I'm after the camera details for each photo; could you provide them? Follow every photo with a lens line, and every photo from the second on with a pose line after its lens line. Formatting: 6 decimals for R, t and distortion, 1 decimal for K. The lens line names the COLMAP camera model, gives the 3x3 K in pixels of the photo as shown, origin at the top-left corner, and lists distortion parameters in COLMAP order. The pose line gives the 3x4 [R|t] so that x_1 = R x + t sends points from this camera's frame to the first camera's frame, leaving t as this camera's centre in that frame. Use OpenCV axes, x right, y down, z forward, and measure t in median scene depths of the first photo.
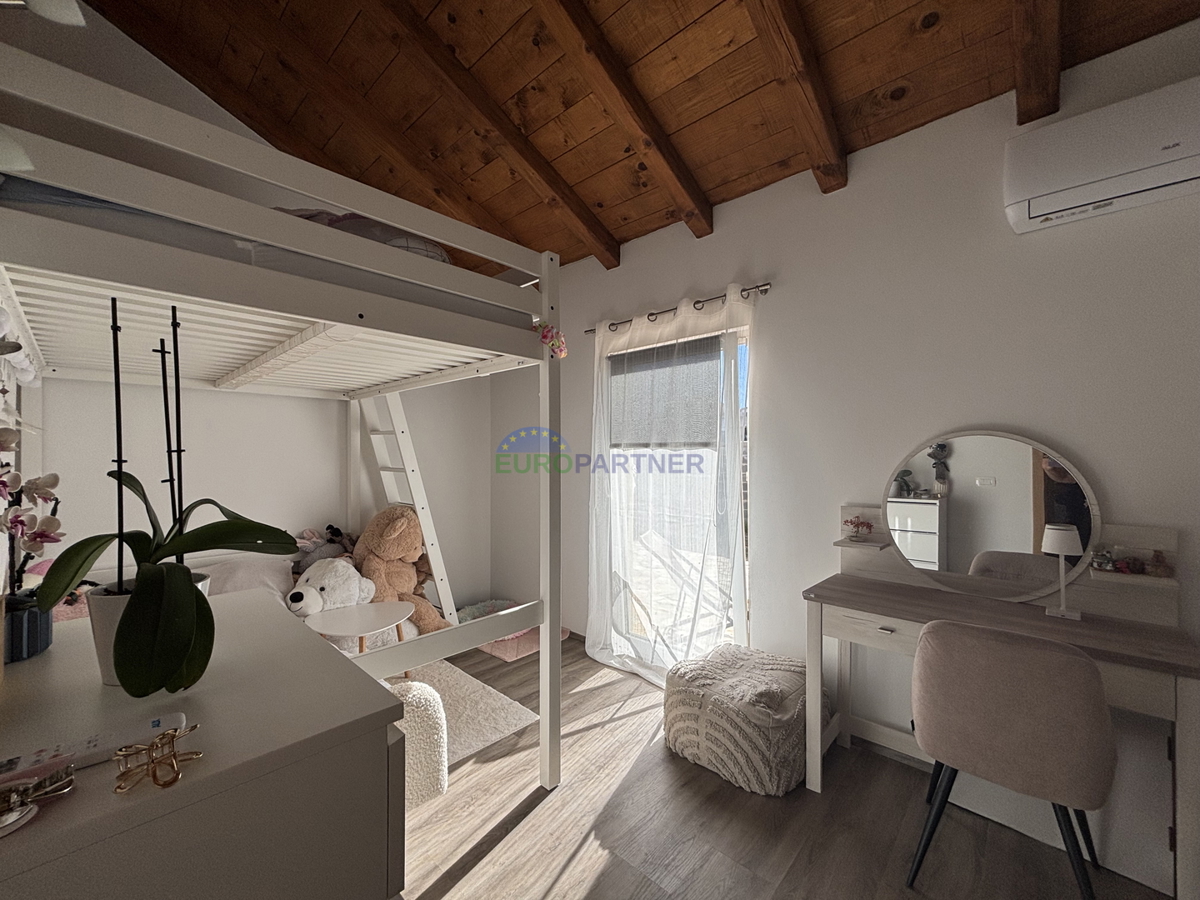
lens RADIAL K [[481.9, 0, 601.2], [0, 481.9, 452.1], [0, 0, 1]] dist [0.002176, -0.000339]
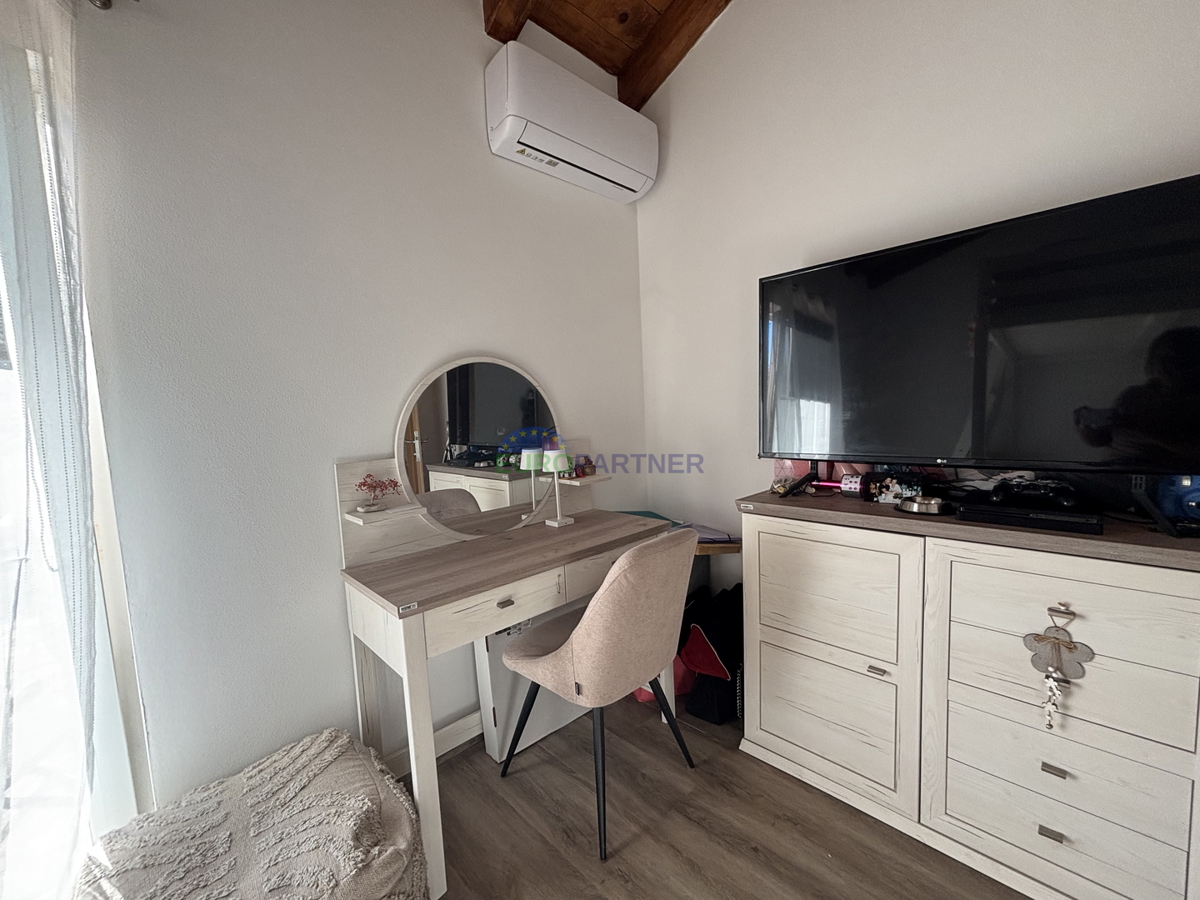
lens RADIAL K [[481.9, 0, 601.2], [0, 481.9, 449.1], [0, 0, 1]] dist [0.002176, -0.000339]
pose [[0.054738, -0.093516, 0.994112, -0.138865], [0.034775, 0.995179, 0.091701, 0.055940], [-0.997895, 0.029551, 0.057726, 0.758795]]
